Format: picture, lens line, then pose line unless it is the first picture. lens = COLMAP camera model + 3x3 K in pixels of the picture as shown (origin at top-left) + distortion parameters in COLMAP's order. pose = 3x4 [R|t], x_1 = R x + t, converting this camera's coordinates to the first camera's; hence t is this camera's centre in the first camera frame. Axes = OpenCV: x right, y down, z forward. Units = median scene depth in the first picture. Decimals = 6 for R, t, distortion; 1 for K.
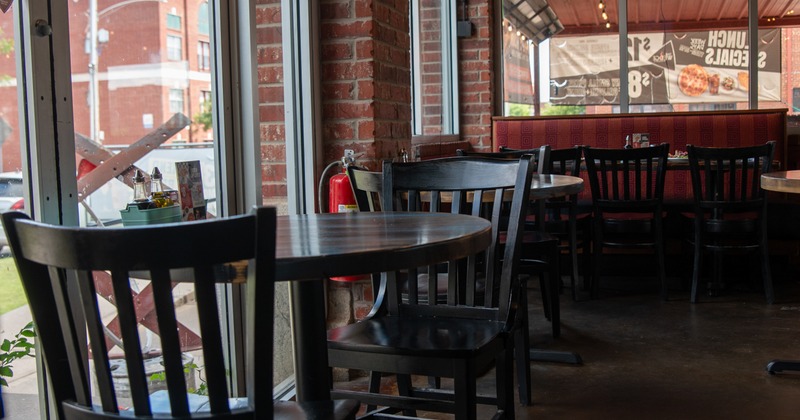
lens RADIAL K [[814.8, 0, 400.0], [0, 814.8, 210.0], [0, 0, 1]] dist [-0.012202, -0.010242]
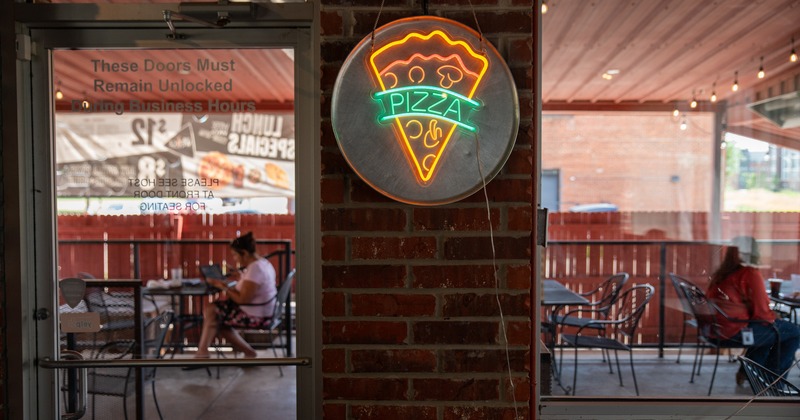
lens RADIAL K [[625.4, 0, 400.0], [0, 625.4, 210.0], [0, 0, 1]] dist [-0.002930, 0.000613]
pose [[0.984763, 0.010486, 0.173588, 0.439059], [-0.006447, 0.999696, -0.023819, -0.104554], [-0.173785, 0.022337, 0.984530, 0.325310]]
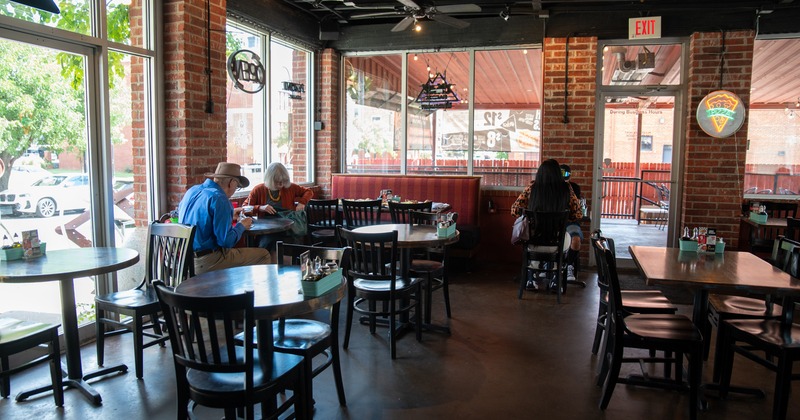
lens RADIAL K [[528.5, 0, 400.0], [0, 528.5, 210.0], [0, 0, 1]] dist [-0.036666, 0.000724]
pose [[0.998370, 0.038464, -0.042169, 0.153855], [-0.037346, 0.998938, 0.026987, -0.033001], [0.043162, -0.025369, 0.998746, -0.095929]]
